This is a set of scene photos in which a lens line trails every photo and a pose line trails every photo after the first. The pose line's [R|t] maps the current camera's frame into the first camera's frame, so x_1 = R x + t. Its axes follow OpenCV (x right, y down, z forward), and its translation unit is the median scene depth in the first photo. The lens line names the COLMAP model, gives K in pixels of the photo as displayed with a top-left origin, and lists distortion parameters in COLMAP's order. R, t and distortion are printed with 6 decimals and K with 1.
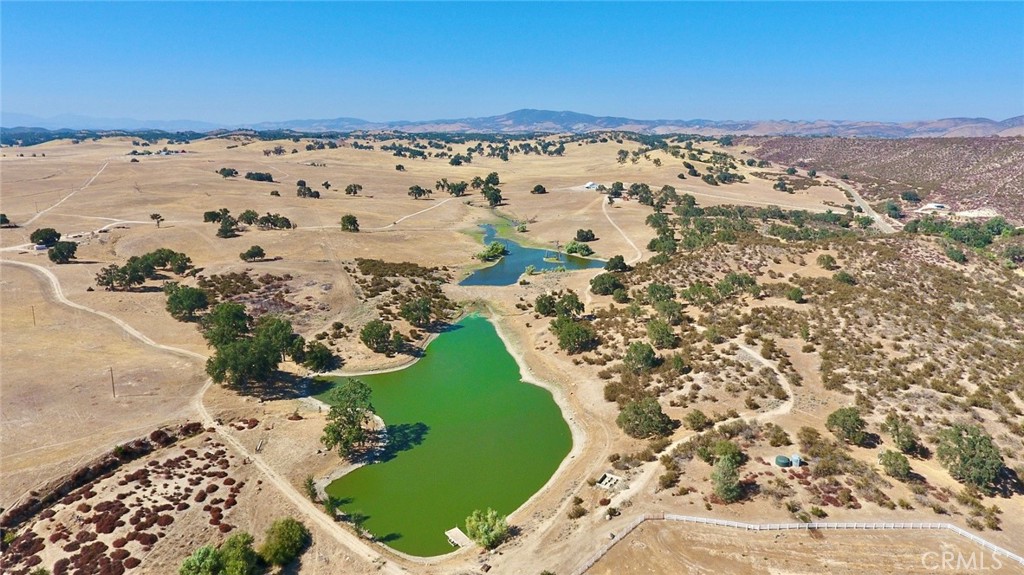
lens RADIAL K [[665.8, 0, 512.0], [0, 665.8, 287.5], [0, 0, 1]] dist [-0.006718, 0.000155]
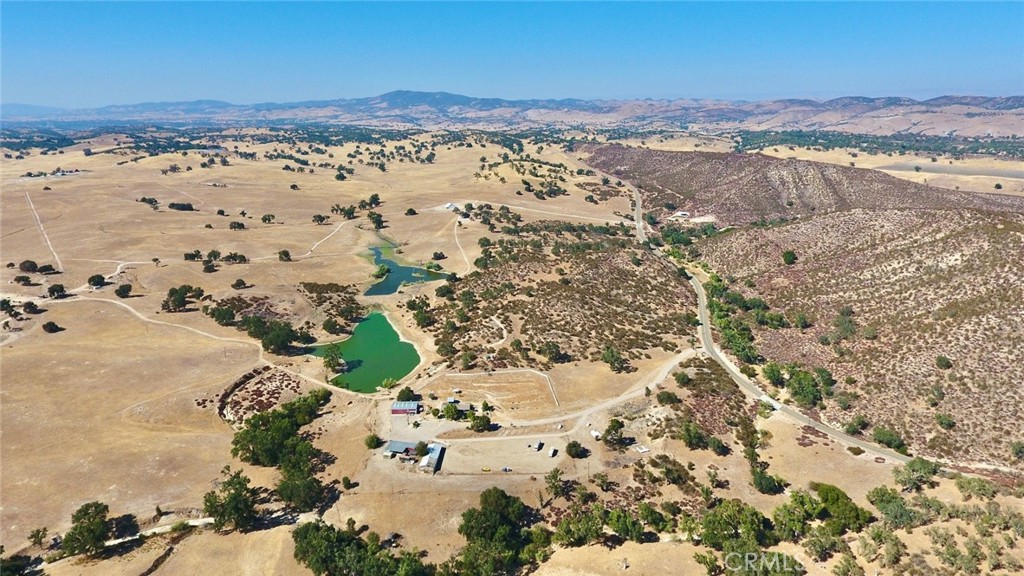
lens RADIAL K [[665.8, 0, 512.0], [0, 665.8, 288.0], [0, 0, 1]] dist [-0.006718, 0.000155]
pose [[0.983735, -0.061835, 0.168645, 0.009392], [0.056817, 0.997791, 0.034422, -0.051447], [-0.170400, -0.024280, 0.985076, -0.687238]]
